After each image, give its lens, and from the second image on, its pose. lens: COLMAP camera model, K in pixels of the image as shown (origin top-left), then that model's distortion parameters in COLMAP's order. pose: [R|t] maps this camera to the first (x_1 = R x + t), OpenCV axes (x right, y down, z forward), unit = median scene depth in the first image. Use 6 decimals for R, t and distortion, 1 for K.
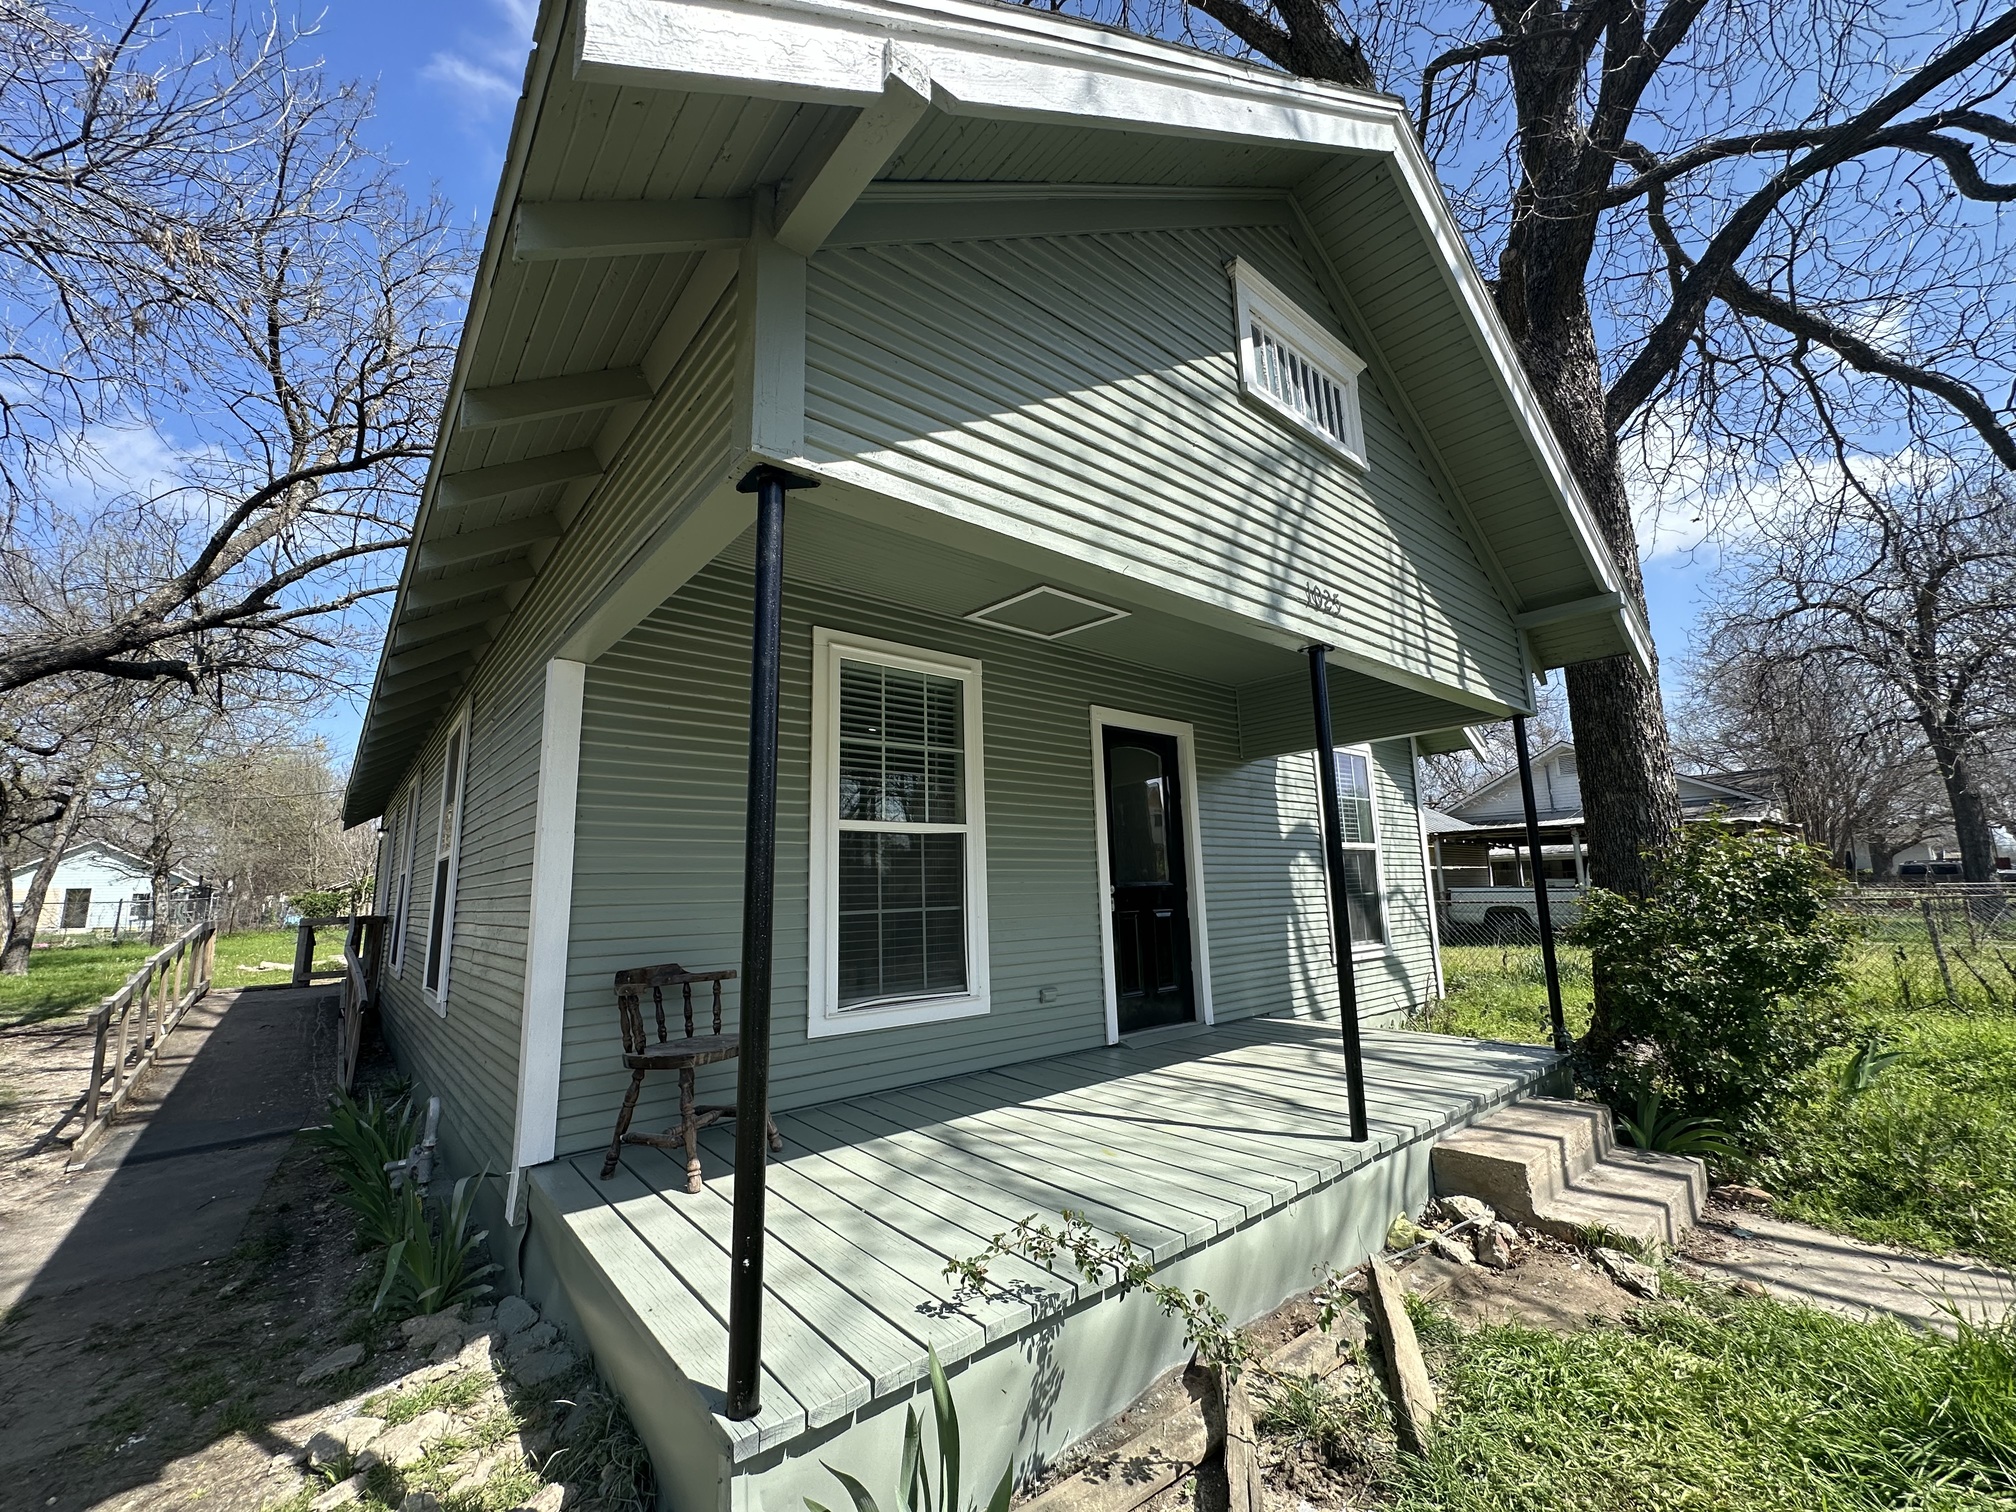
lens RADIAL K [[800.5, 0, 1008.0], [0, 800.5, 756.0], [0, 0, 1]] dist [0.013943, -0.009241]
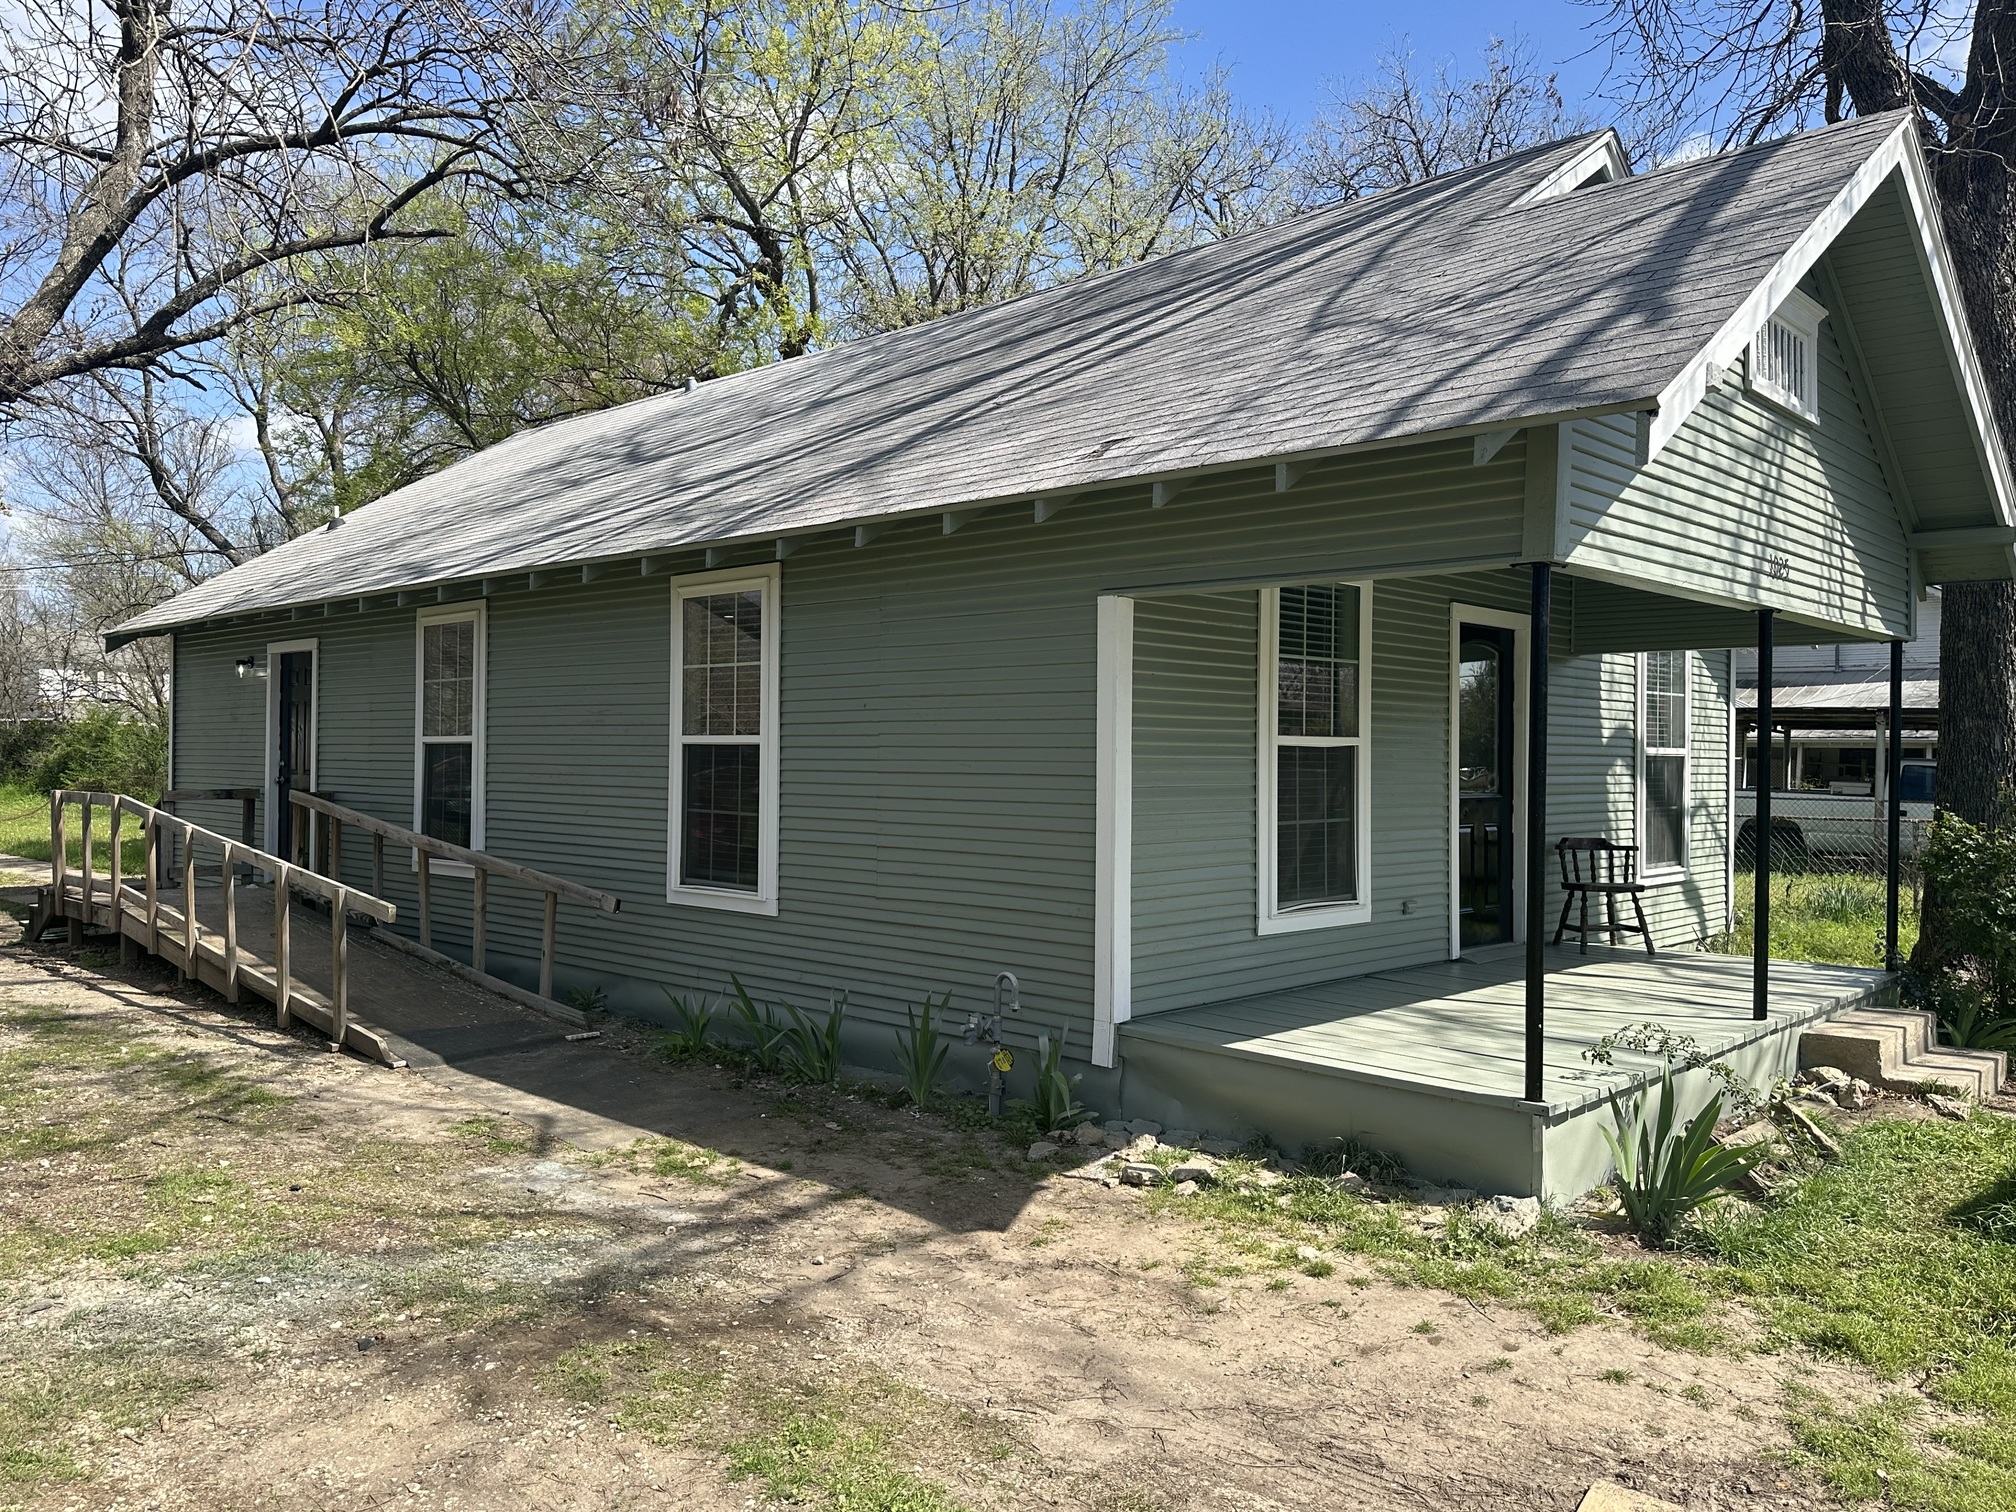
lens RADIAL K [[1476.9, 0, 1008.0], [0, 1476.9, 756.0], [0, 0, 1]] dist [0.033939, -0.058172]
pose [[0.994085, 0.036498, 0.102290, -0.700406], [-0.053000, 0.985107, 0.163568, -0.171107], [-0.094797, -0.168022, 0.981215, -0.776066]]
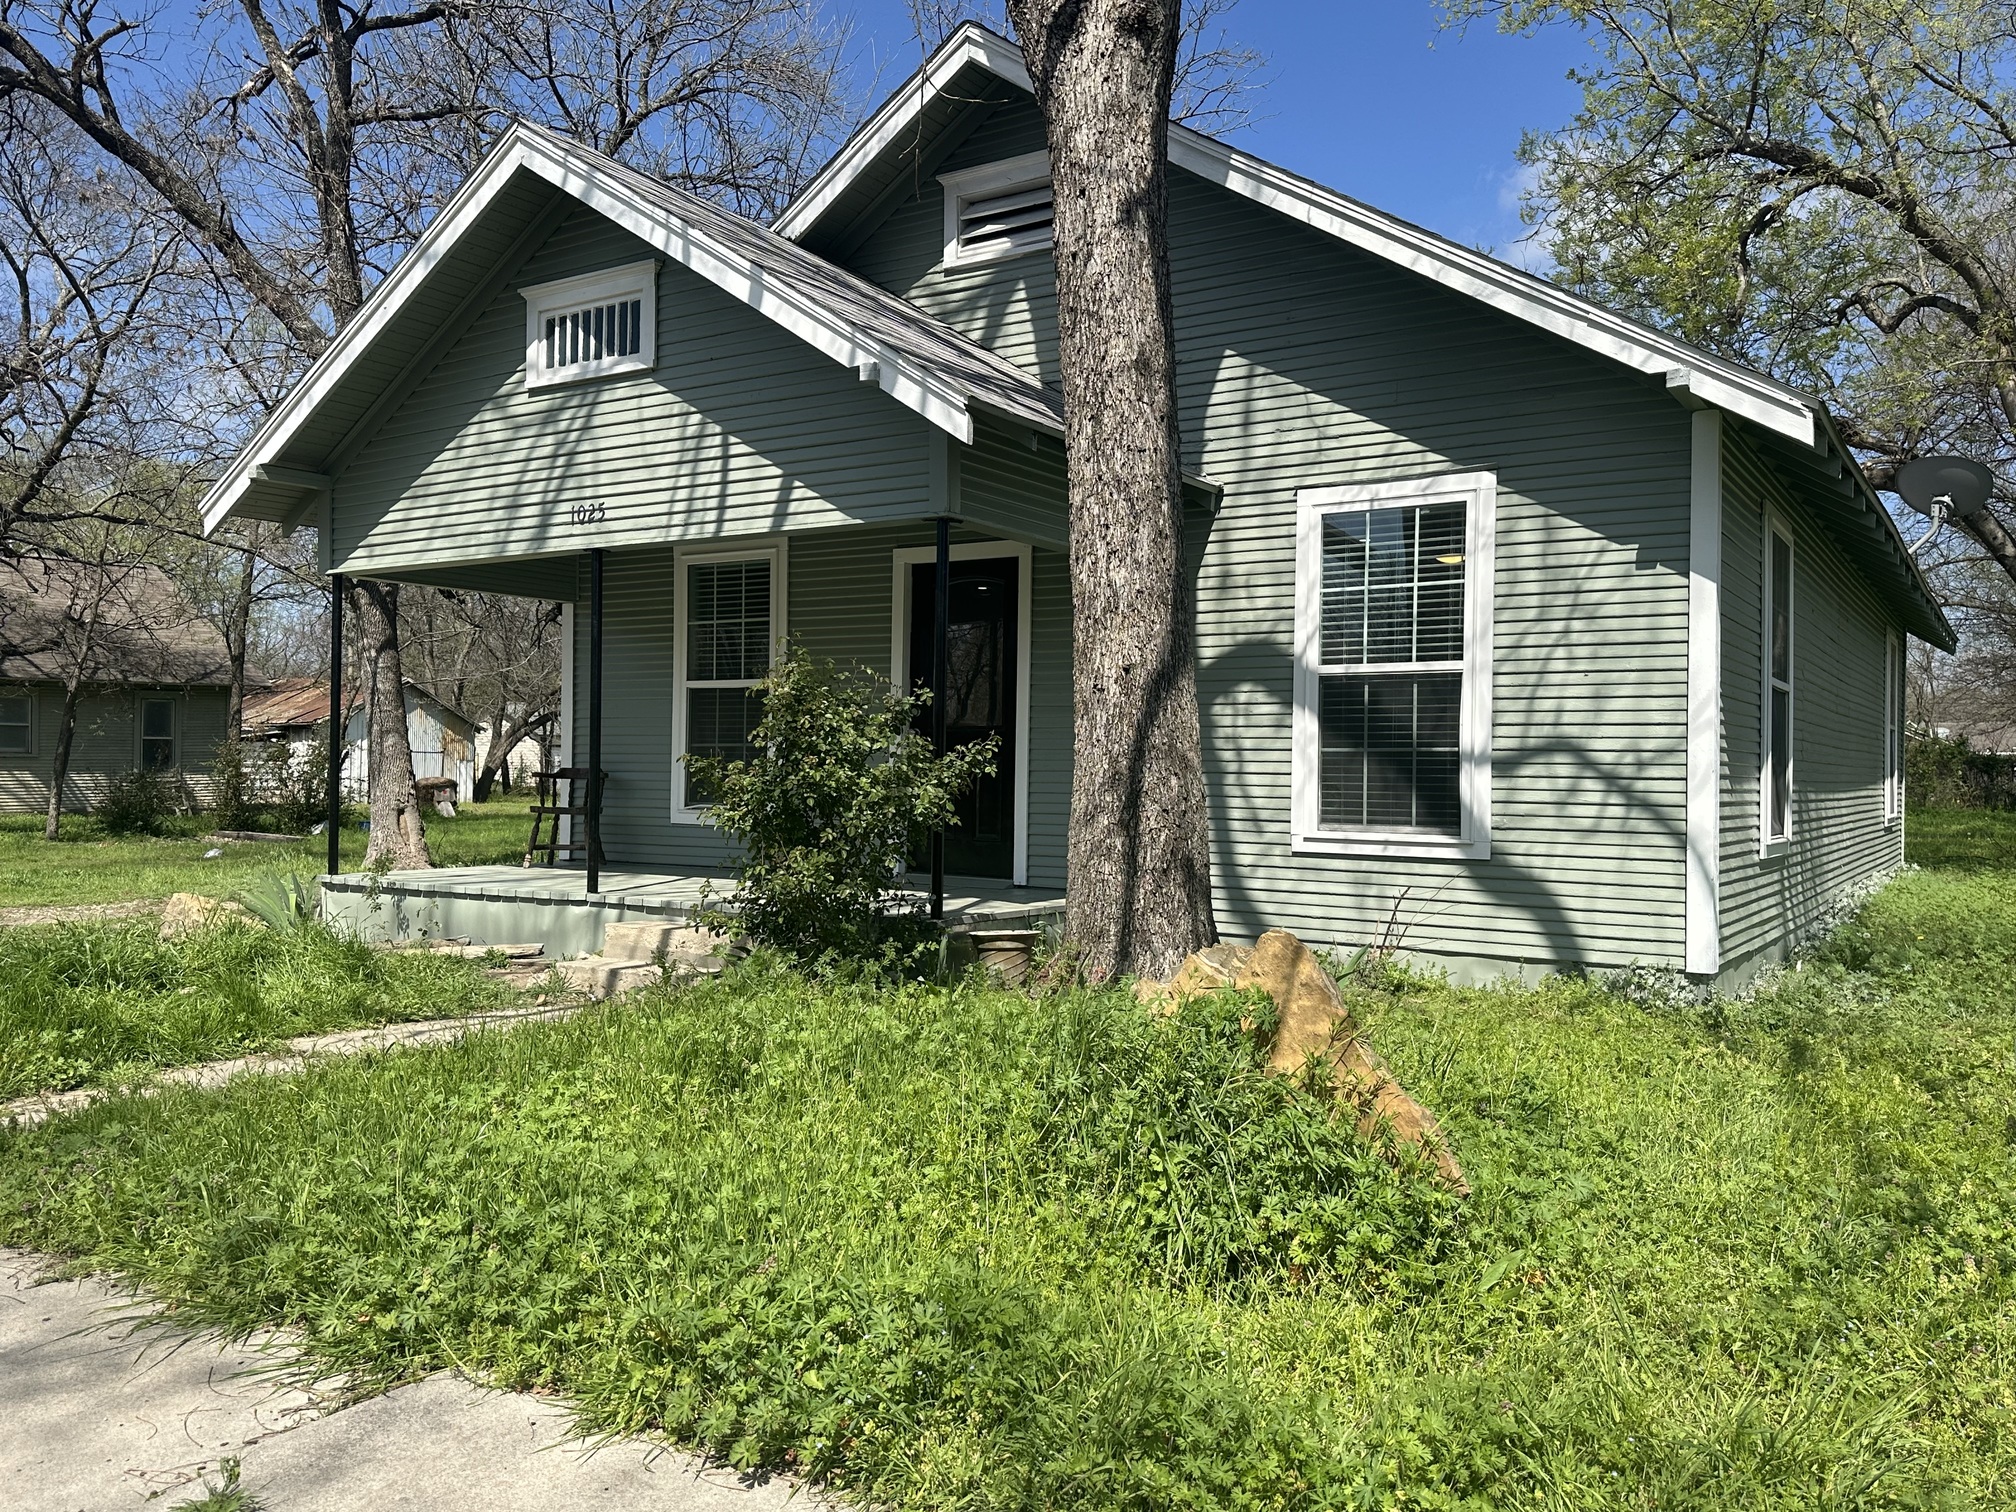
lens RADIAL K [[1564.3, 0, 1008.0], [0, 1564.3, 756.0], [0, 0, 1]] dist [0.004681, 0.000895]
pose [[0.321986, 0.019462, -0.946544, 2.432390], [0.138366, 0.988086, 0.067385, 0.098695], [0.936579, -0.152666, 0.315457, 0.609091]]
